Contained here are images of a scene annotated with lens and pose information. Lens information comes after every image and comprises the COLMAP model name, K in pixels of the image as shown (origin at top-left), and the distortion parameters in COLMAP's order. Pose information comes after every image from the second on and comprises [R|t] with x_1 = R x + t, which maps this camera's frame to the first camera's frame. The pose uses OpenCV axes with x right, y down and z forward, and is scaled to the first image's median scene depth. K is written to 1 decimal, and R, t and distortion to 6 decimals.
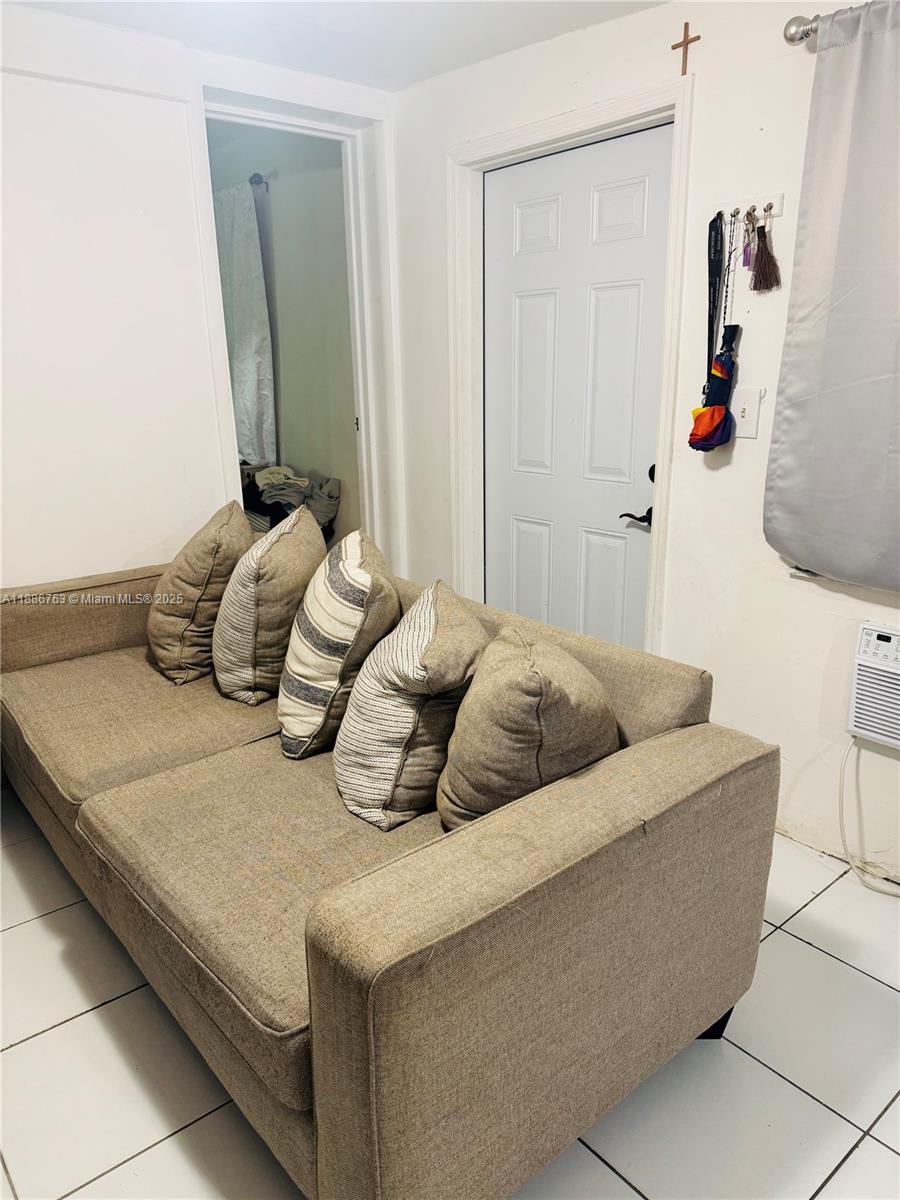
lens RADIAL K [[854.8, 0, 450.7], [0, 854.8, 609.4], [0, 0, 1]] dist [0.078735, -0.079951]
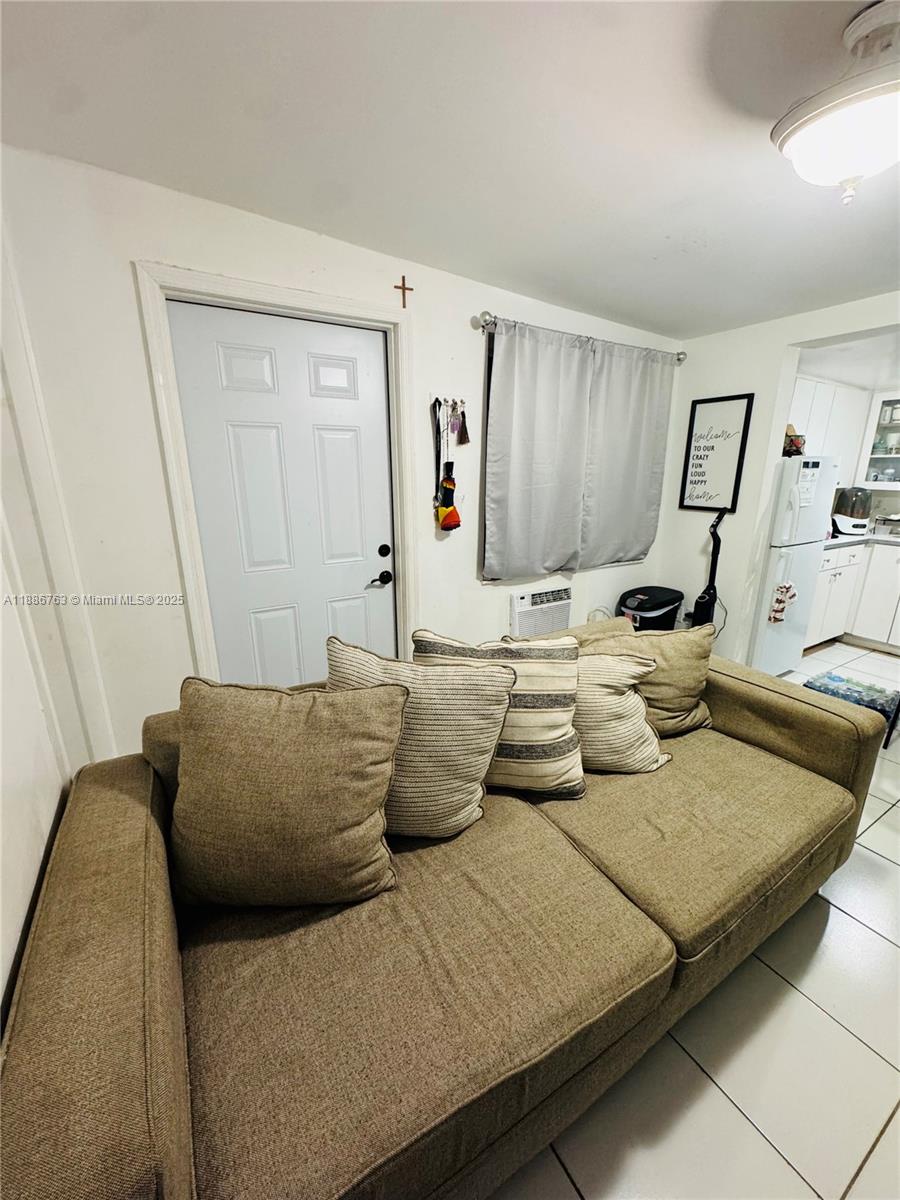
lens RADIAL K [[481.0, 0, 454.8], [0, 481.0, 604.2], [0, 0, 1]] dist [0.001862, 0.000191]
pose [[0.139203, -0.255606, 0.956707, -0.730615], [0.273645, 0.938423, 0.210906, -0.260806], [-0.951704, 0.232440, 0.200576, 0.868044]]
